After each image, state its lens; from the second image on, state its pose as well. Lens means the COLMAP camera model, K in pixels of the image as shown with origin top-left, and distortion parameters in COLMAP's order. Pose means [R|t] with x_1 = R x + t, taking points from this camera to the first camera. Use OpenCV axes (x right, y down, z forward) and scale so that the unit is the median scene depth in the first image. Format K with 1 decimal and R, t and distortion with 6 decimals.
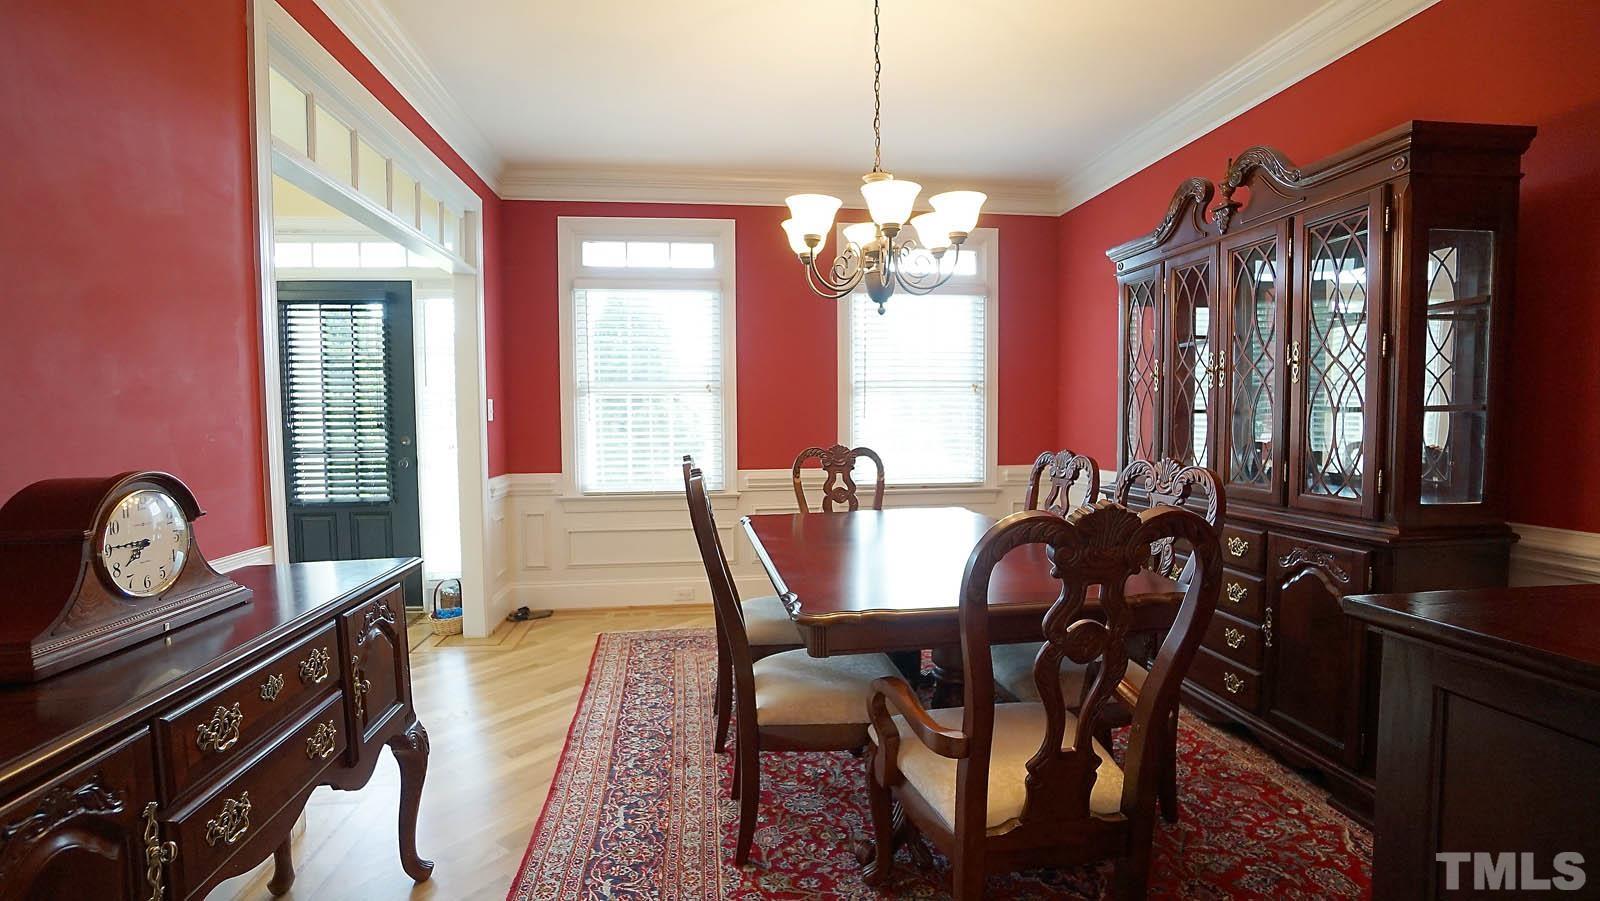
lens RADIAL K [[702.2, 0, 791.2], [0, 702.2, 452.7], [0, 0, 1]] dist [-0.066197, 0.023595]
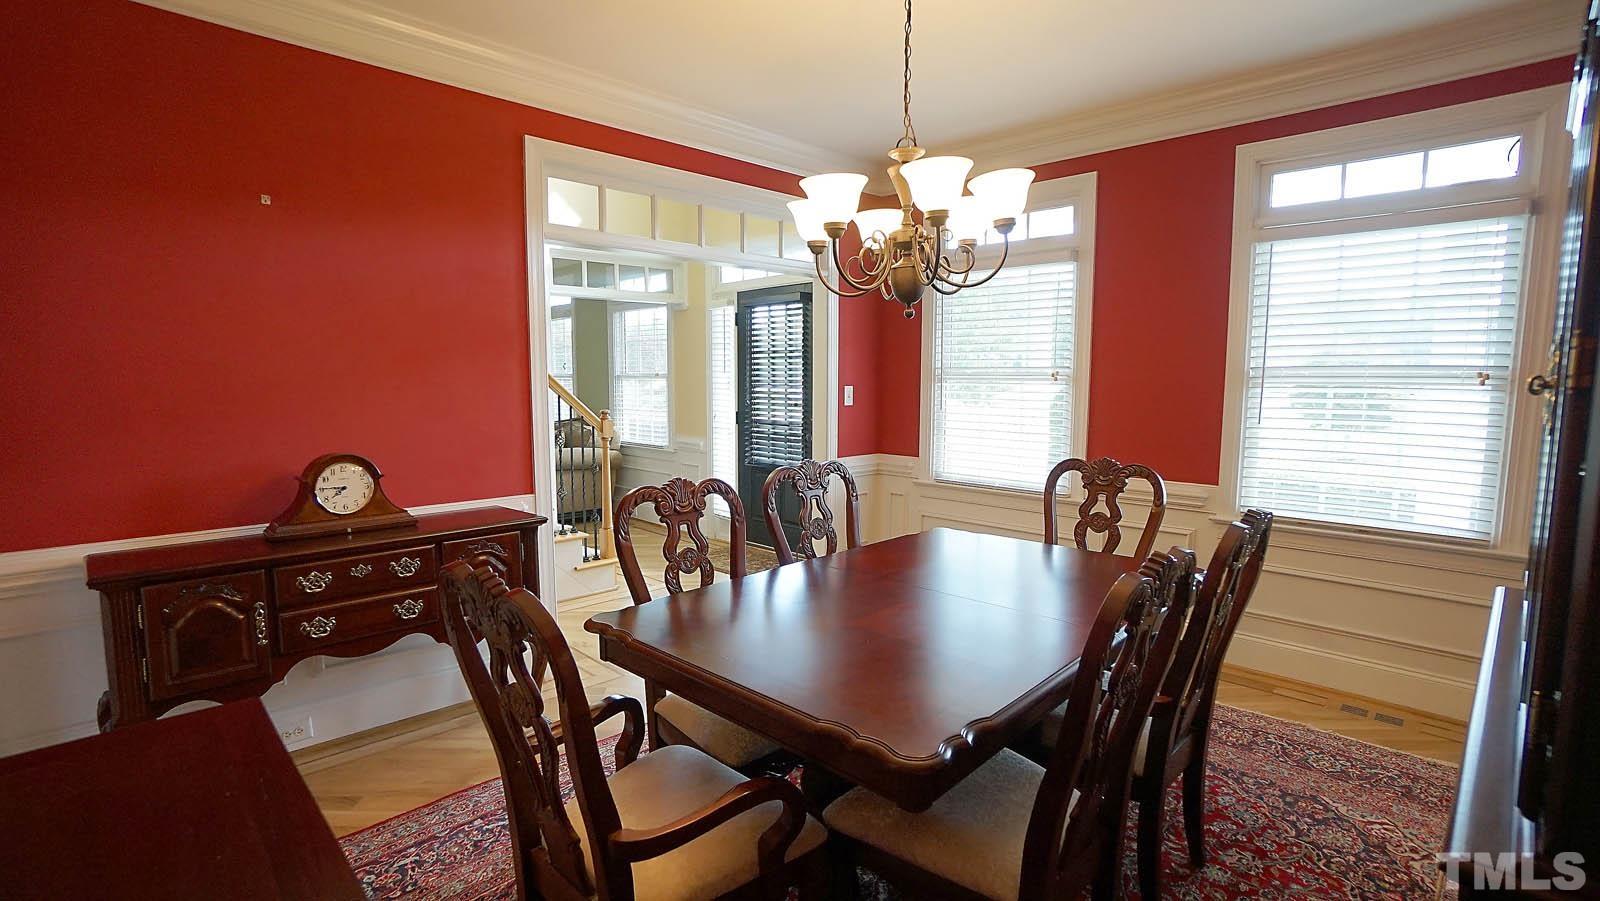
lens RADIAL K [[733.9, 0, 800.0], [0, 733.9, 450.5], [0, 0, 1]] dist [-0.054516, 0.000088]
pose [[0.613710, 0.087916, -0.784621, 0.425550], [-0.047069, 0.996088, 0.074794, -0.055502], [0.788127, -0.008971, 0.615447, 0.203355]]
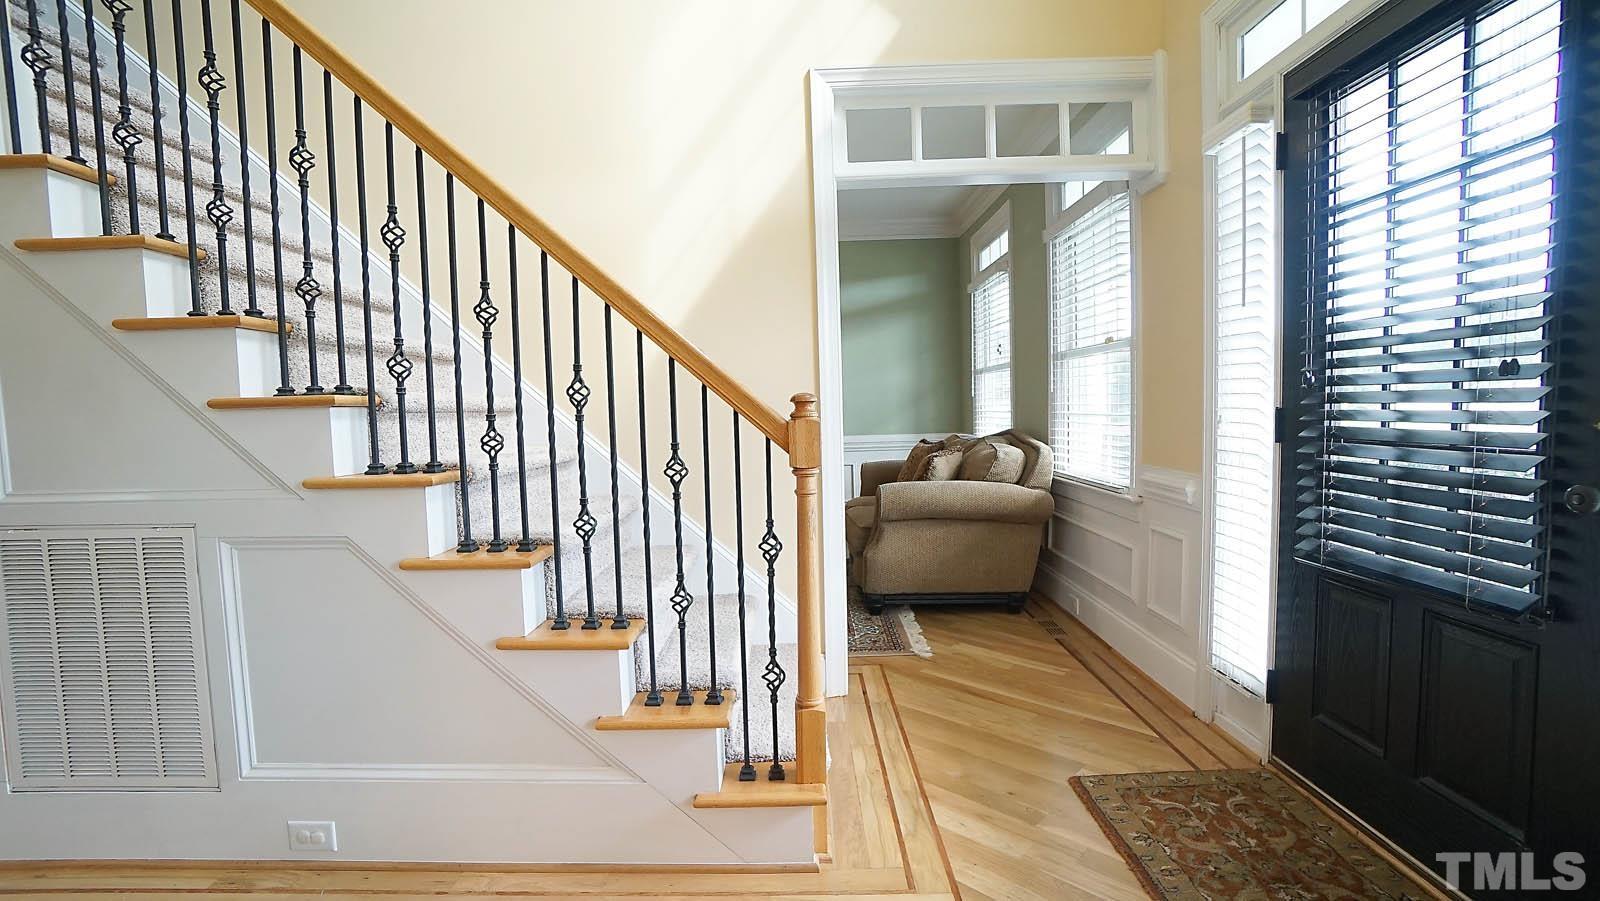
lens RADIAL K [[702.2, 0, 791.2], [0, 702.2, 452.7], [0, 0, 1]] dist [-0.066197, 0.023595]
pose [[-0.150140, 0.070126, -0.986175, -0.249389], [-0.024381, 0.996915, 0.074602, -0.014867], [0.988364, 0.035245, -0.147967, 0.718815]]
